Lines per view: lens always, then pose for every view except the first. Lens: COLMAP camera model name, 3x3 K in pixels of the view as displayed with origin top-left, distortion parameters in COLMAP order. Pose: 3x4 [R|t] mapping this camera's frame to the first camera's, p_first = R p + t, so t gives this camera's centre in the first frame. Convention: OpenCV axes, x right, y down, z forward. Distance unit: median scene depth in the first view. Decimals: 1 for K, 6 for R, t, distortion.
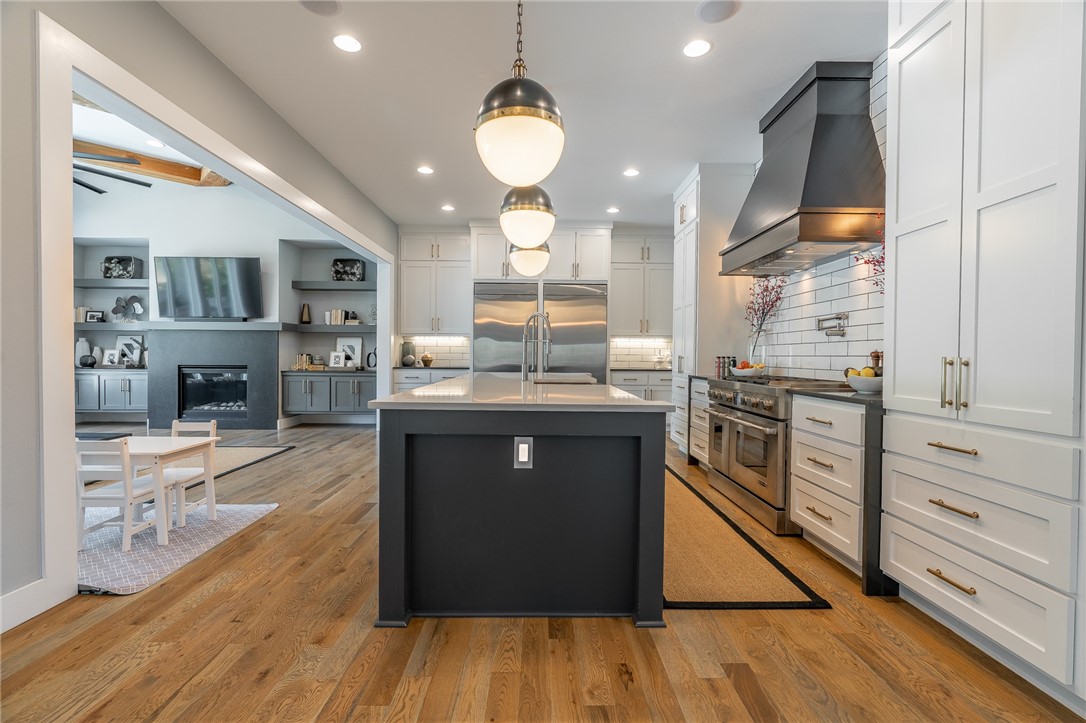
lens RADIAL K [[489.9, 0, 551.3], [0, 489.9, 360.9], [0, 0, 1]] dist [-0.004321, 0.002041]
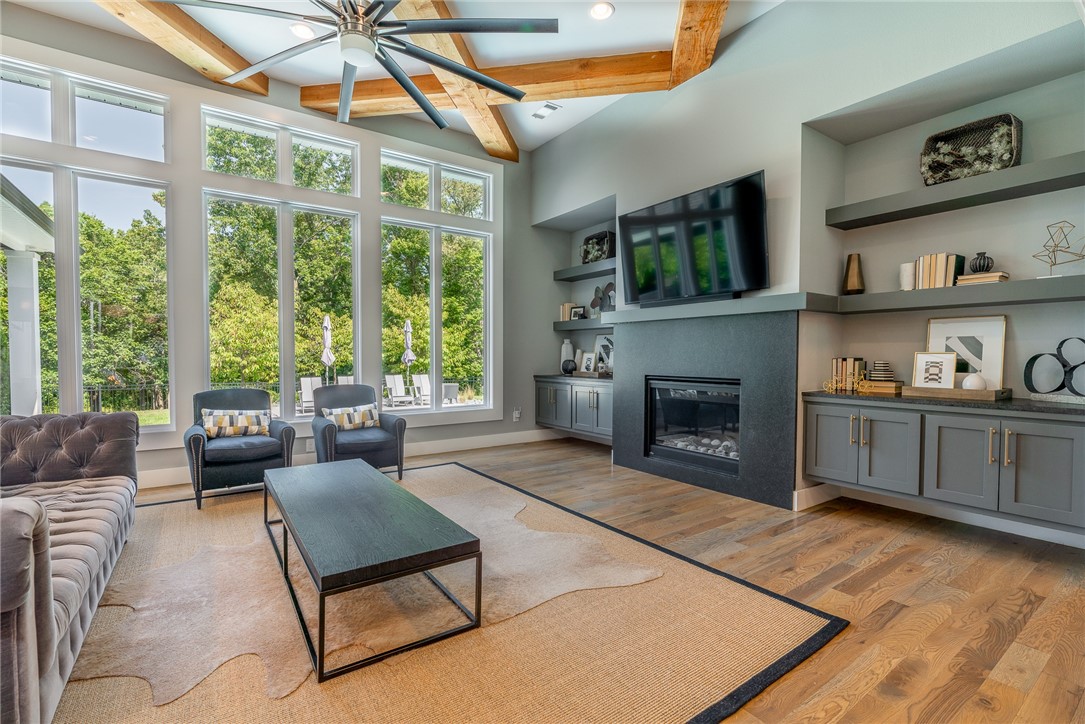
lens RADIAL K [[489.4, 0, 538.4], [0, 489.4, 367.1], [0, 0, 1]] dist [-0.004321, 0.002041]
pose [[0.558346, 0.014198, -0.829486, -0.280275], [-0.009599, 0.999897, 0.010654, -0.007265], [0.829552, 0.002014, 0.558425, 0.483346]]
